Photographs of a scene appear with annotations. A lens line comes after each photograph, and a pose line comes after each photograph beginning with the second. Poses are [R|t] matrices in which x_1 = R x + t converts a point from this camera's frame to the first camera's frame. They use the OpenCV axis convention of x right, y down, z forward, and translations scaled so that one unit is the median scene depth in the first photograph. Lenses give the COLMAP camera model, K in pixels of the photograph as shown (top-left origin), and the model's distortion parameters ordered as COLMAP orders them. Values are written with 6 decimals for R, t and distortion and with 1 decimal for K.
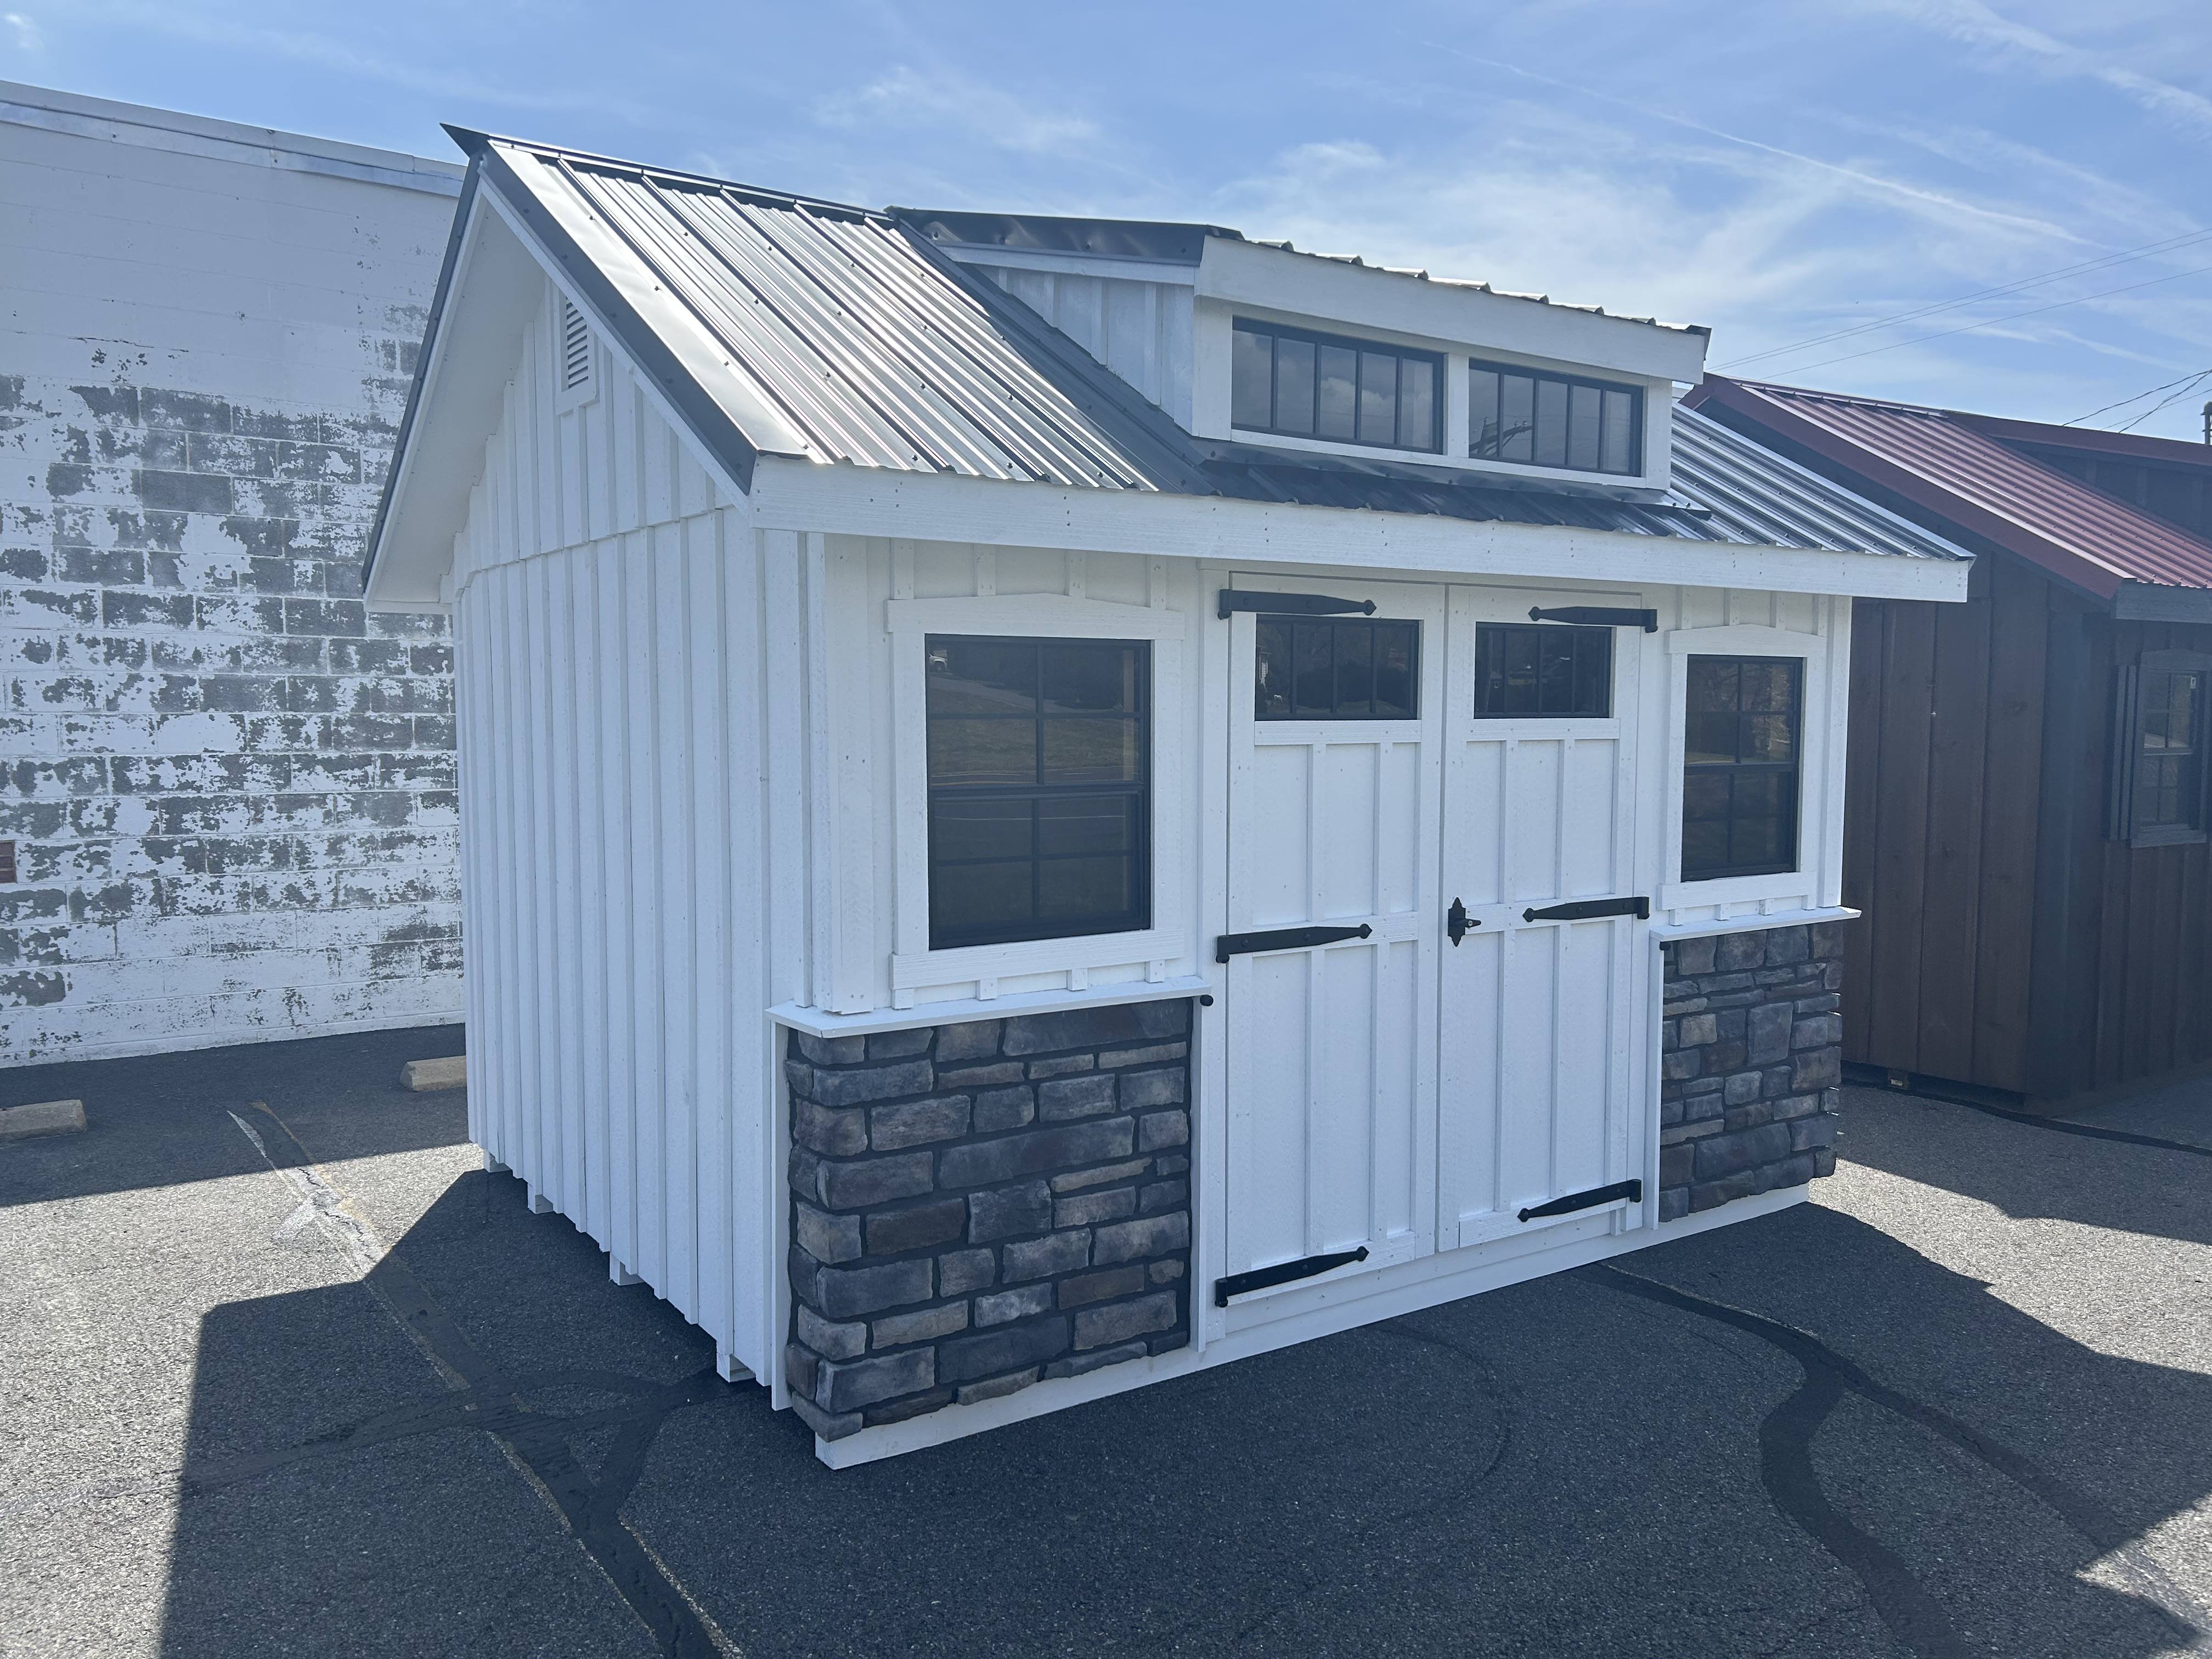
lens RADIAL K [[1666.6, 0, 1104.5], [0, 1666.6, 824.2], [0, 0, 1]] dist [0.062922, -0.034948]
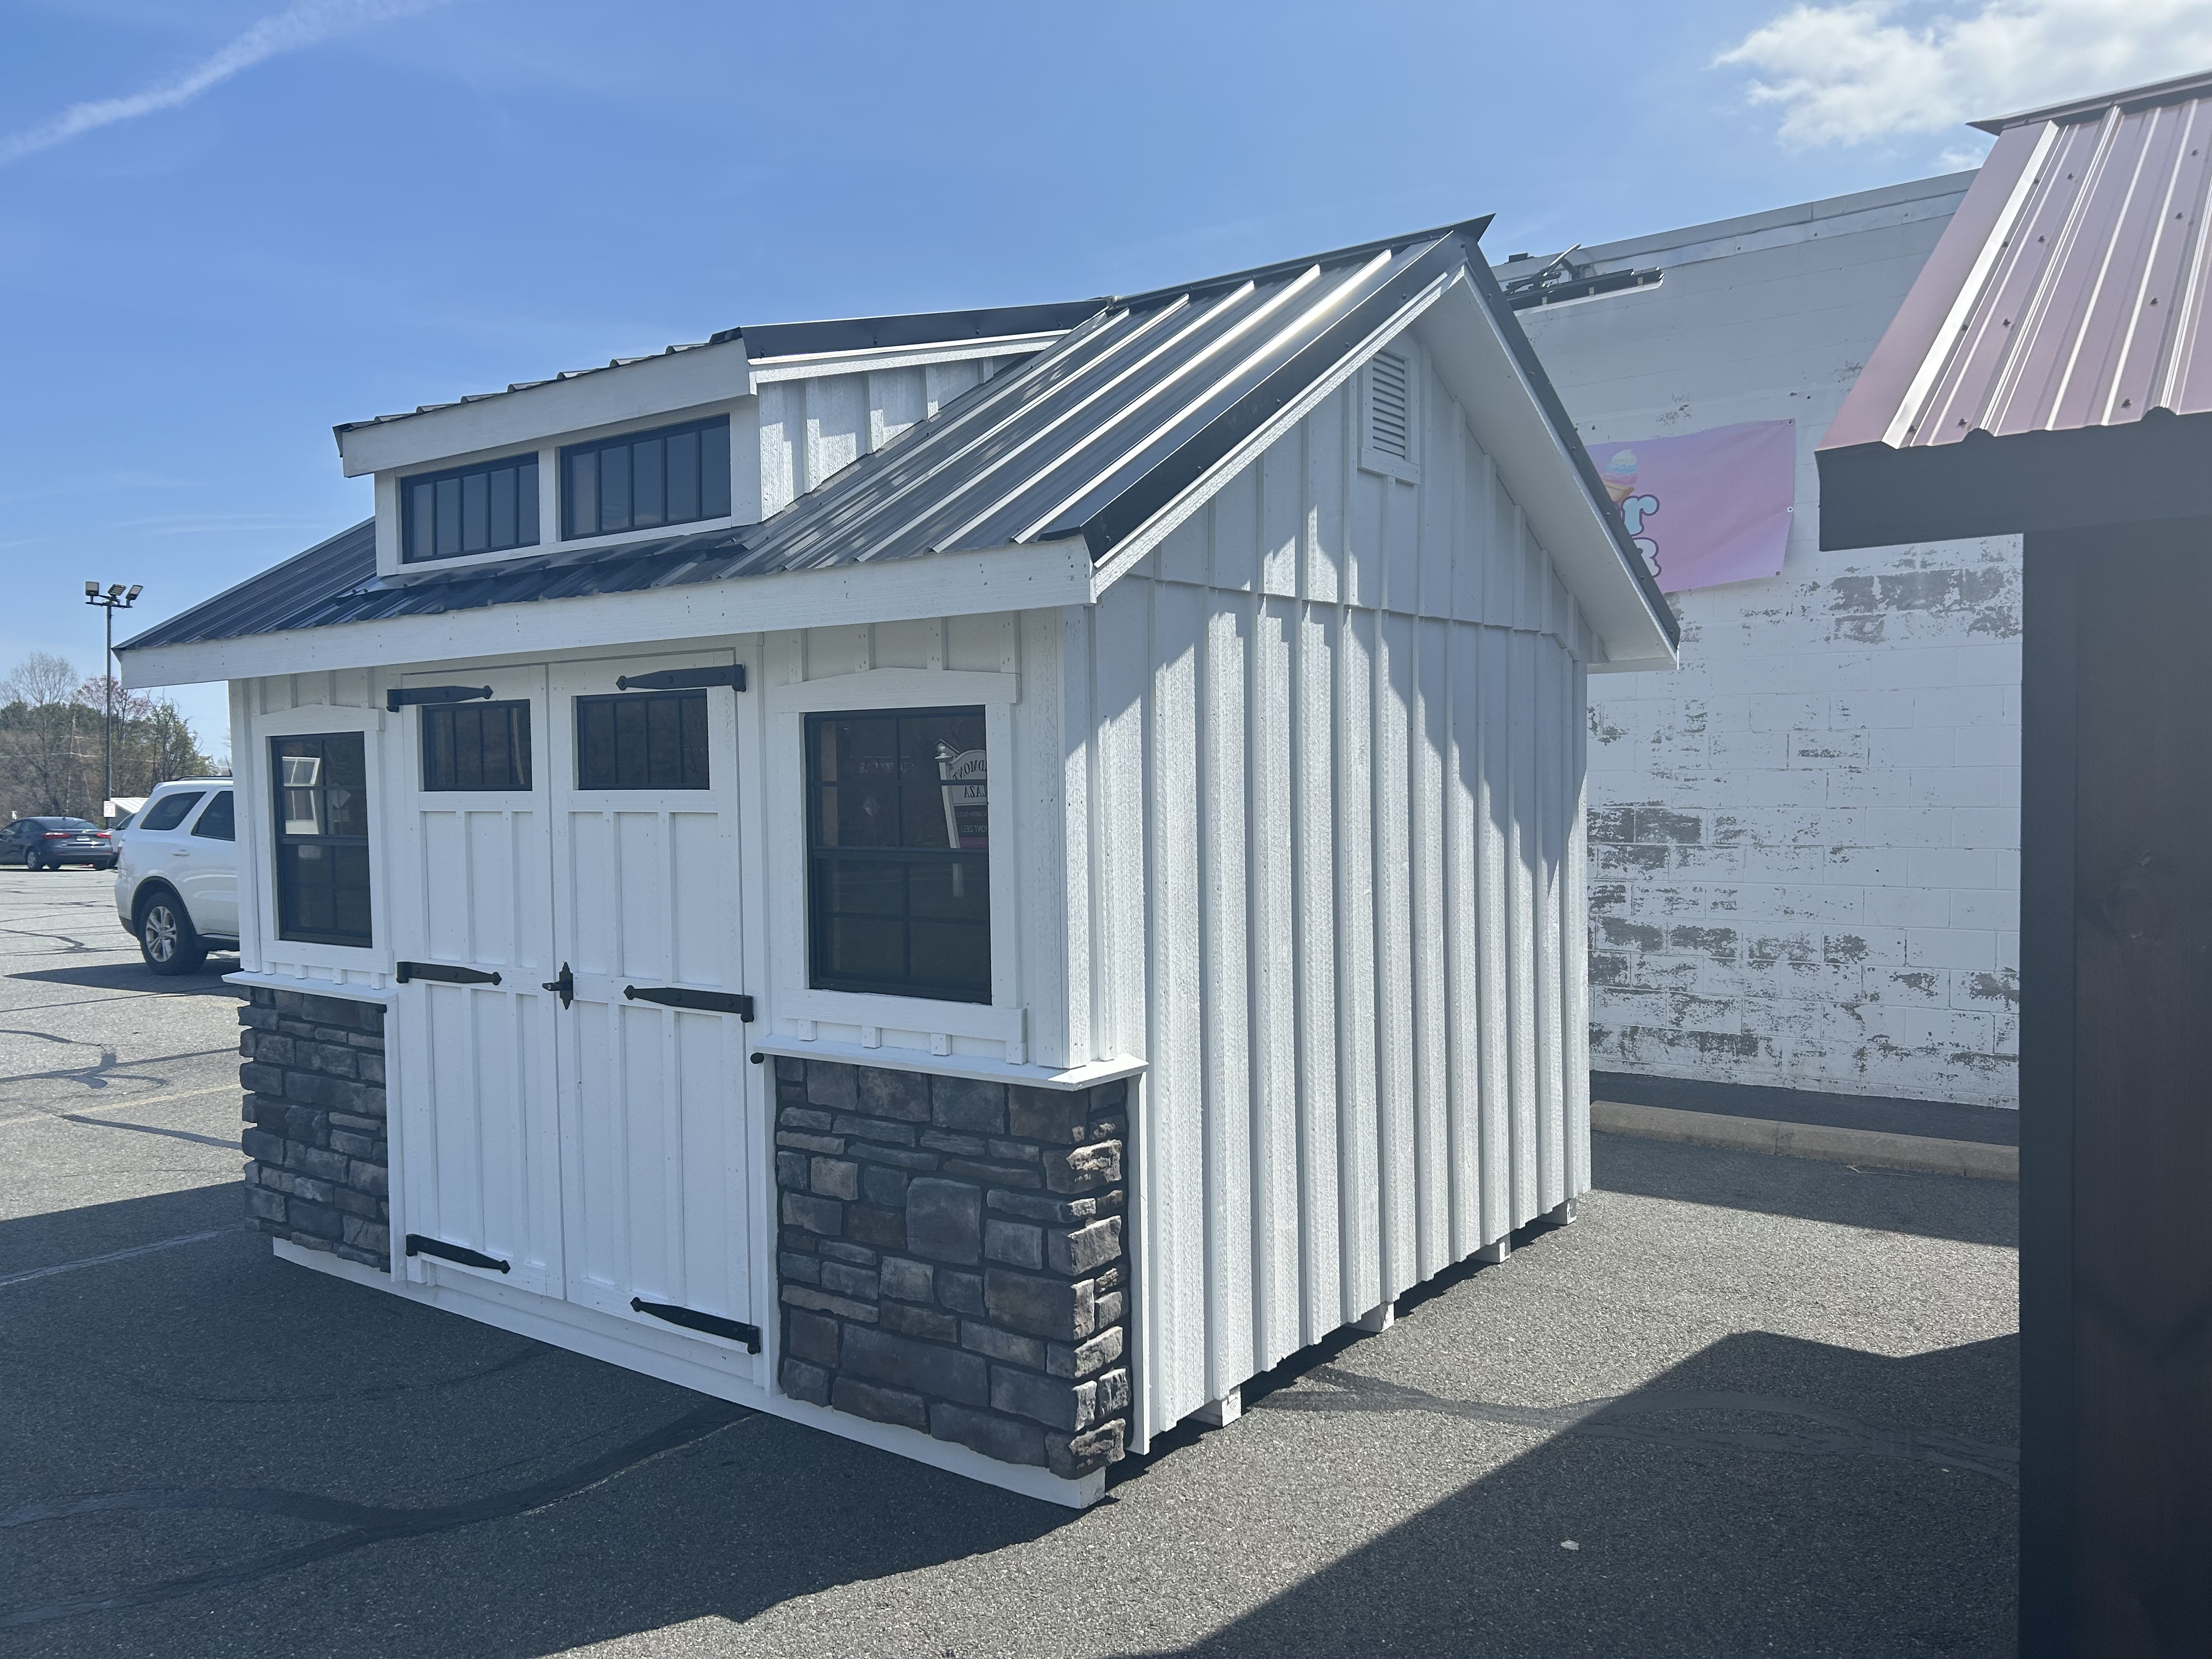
lens RADIAL K [[1666.6, 0, 1121.4], [0, 1666.6, 841.4], [0, 0, 1]] dist [0.062922, -0.034948]
pose [[0.319299, 0.029947, -0.947181, 1.296524], [-0.054013, 0.998451, 0.013360, -0.062936], [0.946113, 0.046894, 0.320422, 0.979497]]
